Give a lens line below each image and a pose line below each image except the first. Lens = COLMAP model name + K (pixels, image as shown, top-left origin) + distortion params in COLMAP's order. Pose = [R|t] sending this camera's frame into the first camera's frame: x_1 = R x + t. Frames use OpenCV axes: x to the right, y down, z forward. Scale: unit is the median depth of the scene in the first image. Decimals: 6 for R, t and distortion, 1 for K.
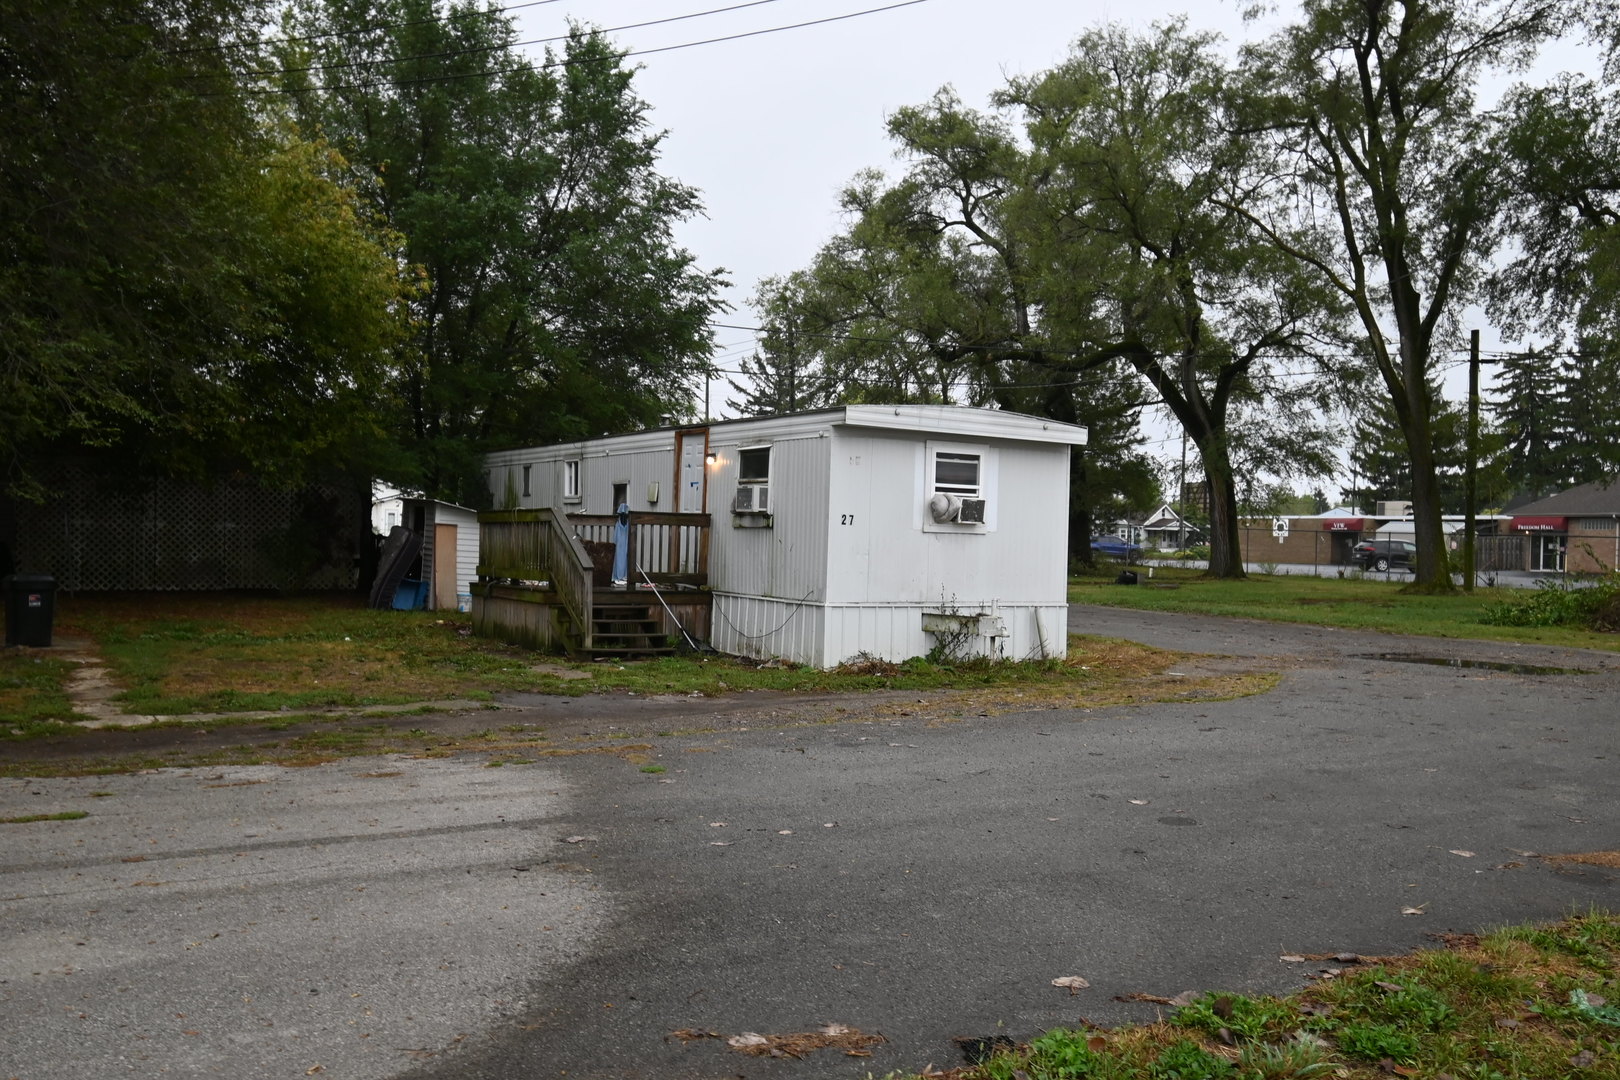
lens RADIAL K [[1338.1, 0, 810.0], [0, 1338.1, 540.0], [0, 0, 1]] dist [0.004815, 0.004092]
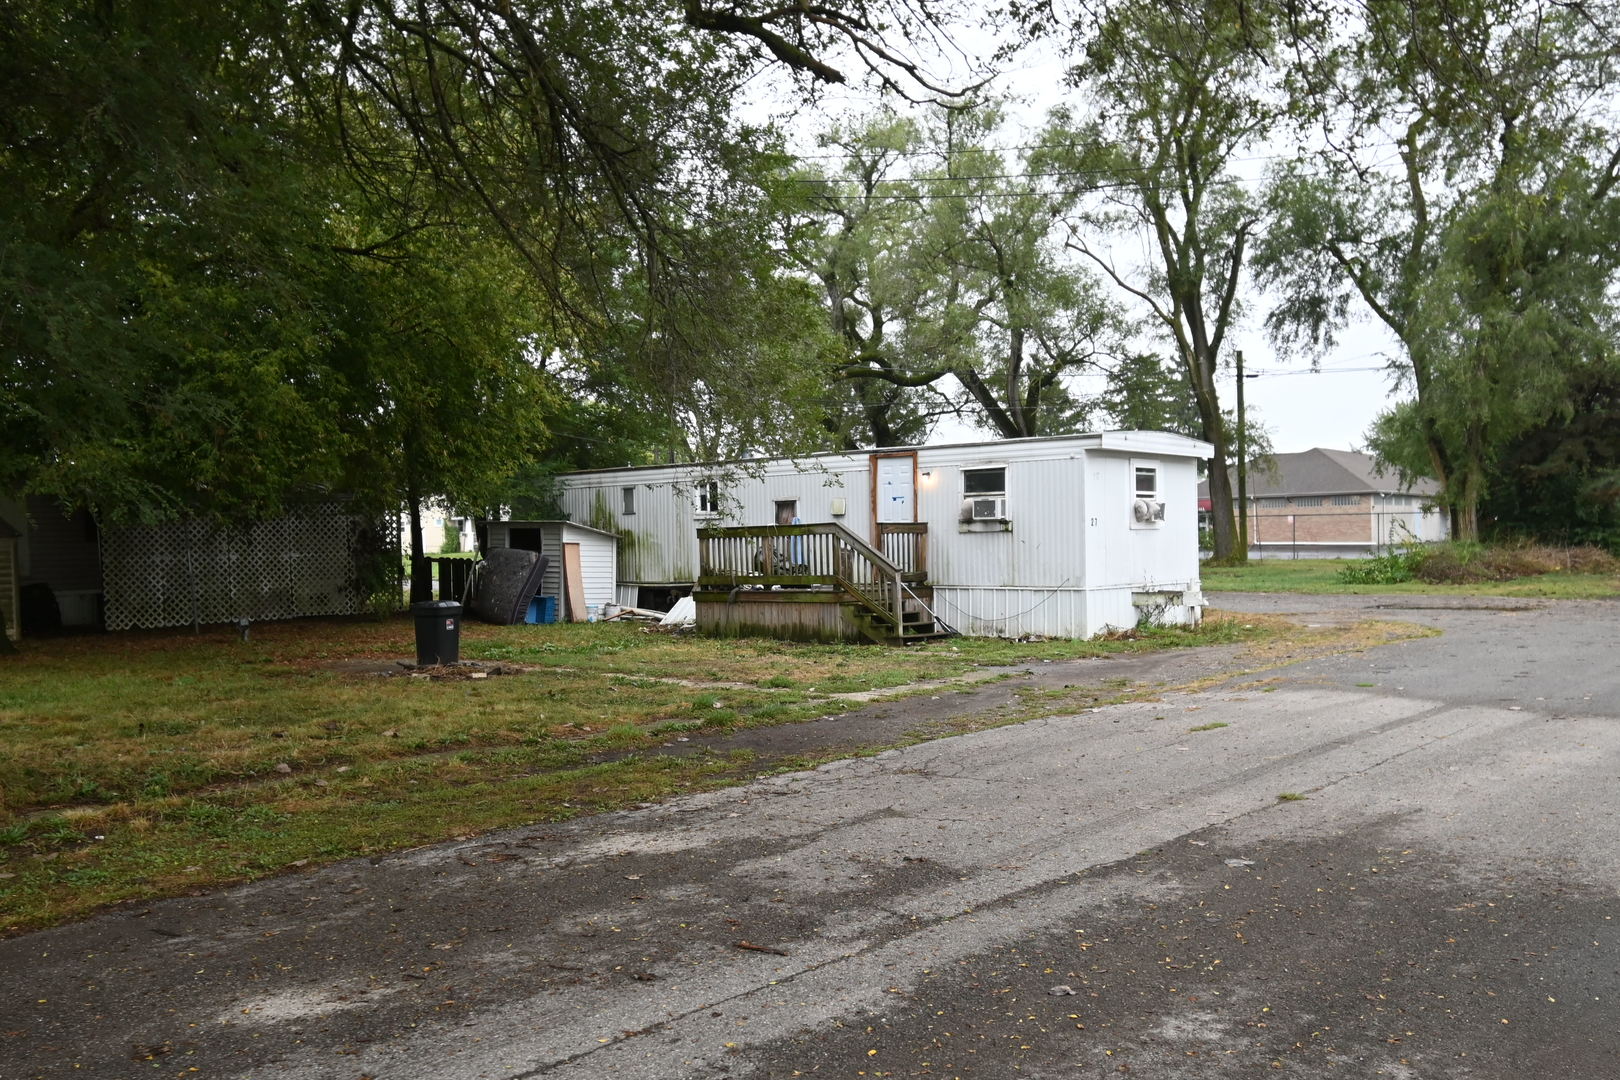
lens RADIAL K [[1338.1, 0, 810.0], [0, 1338.1, 540.0], [0, 0, 1]] dist [0.004815, 0.004092]
pose [[0.955670, -0.044556, 0.291049, -0.541053], [0.045053, 0.998972, 0.004997, -0.014791], [-0.290973, 0.008337, 0.956695, -0.135612]]
